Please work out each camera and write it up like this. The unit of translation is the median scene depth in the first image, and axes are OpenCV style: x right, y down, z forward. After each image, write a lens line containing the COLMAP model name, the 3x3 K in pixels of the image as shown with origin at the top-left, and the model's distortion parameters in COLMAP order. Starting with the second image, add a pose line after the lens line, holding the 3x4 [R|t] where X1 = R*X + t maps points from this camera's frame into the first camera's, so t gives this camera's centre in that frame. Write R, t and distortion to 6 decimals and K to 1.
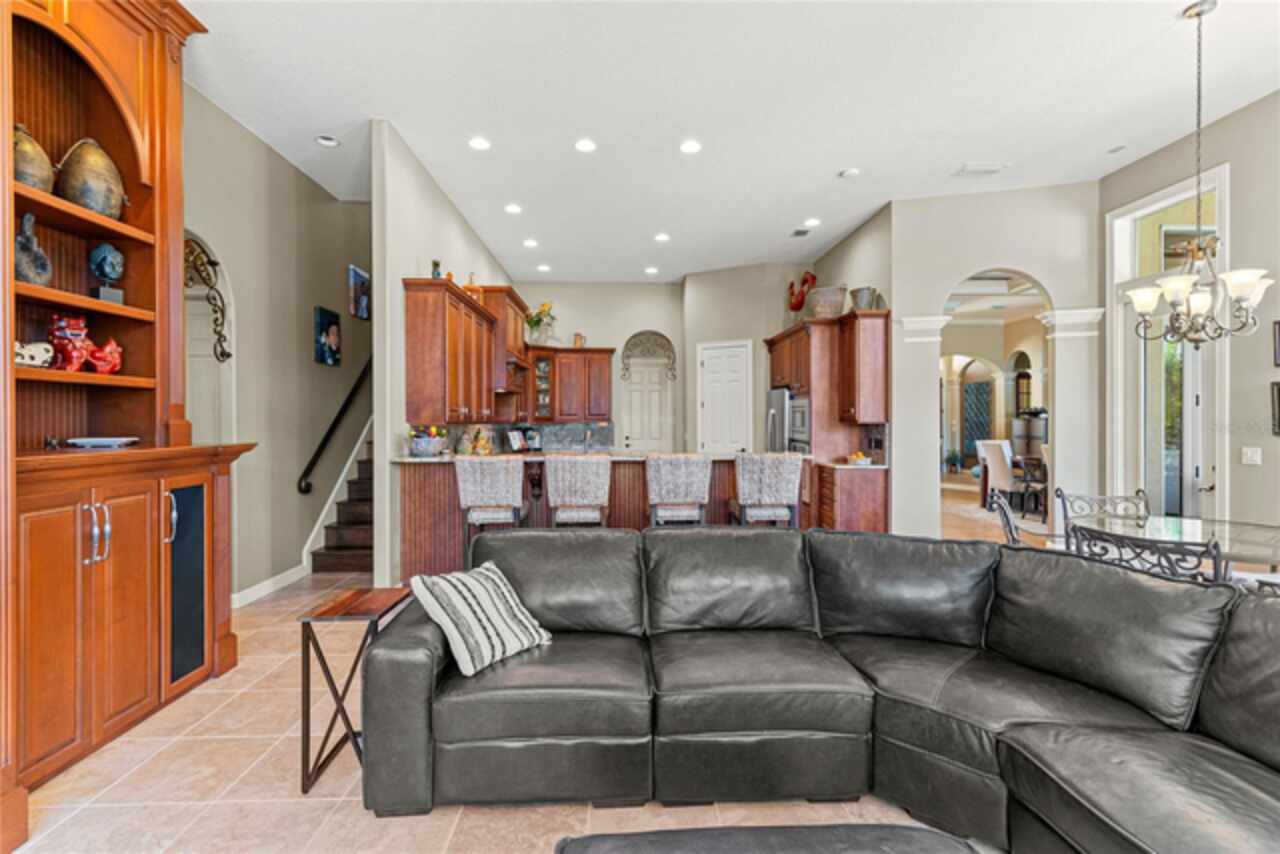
lens RADIAL K [[602.9, 0, 634.8], [0, 602.9, 422.0], [0, 0, 1]] dist [0.002883, -0.000059]
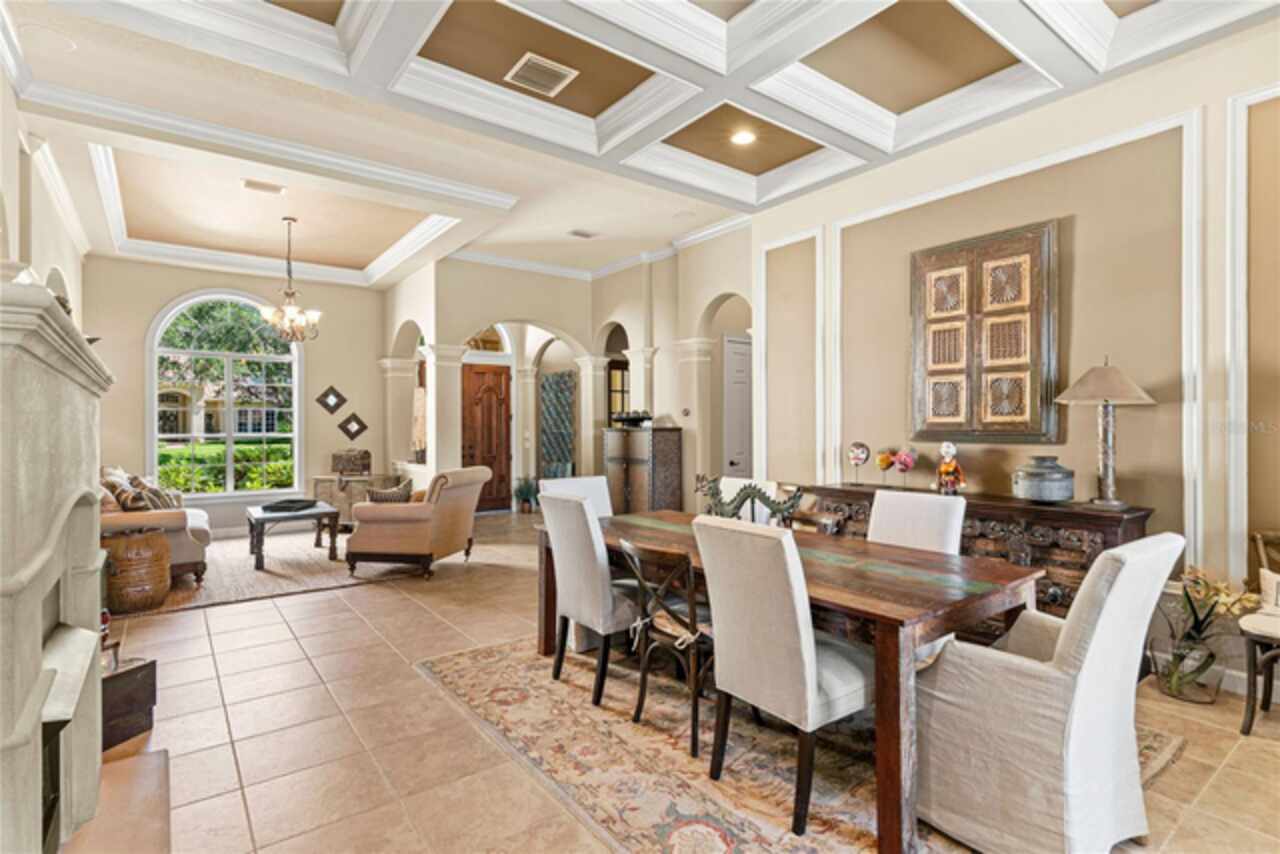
lens RADIAL K [[638.9, 0, 640.7], [0, 638.9, 428.7], [0, 0, 1]] dist [0.003774, 0.000382]
pose [[0.812536, 0.000609, 0.582910, 0.250479], [0.002408, 0.999987, -0.004400, -0.002520], [-0.582906, 0.004979, 0.812524, 0.407118]]
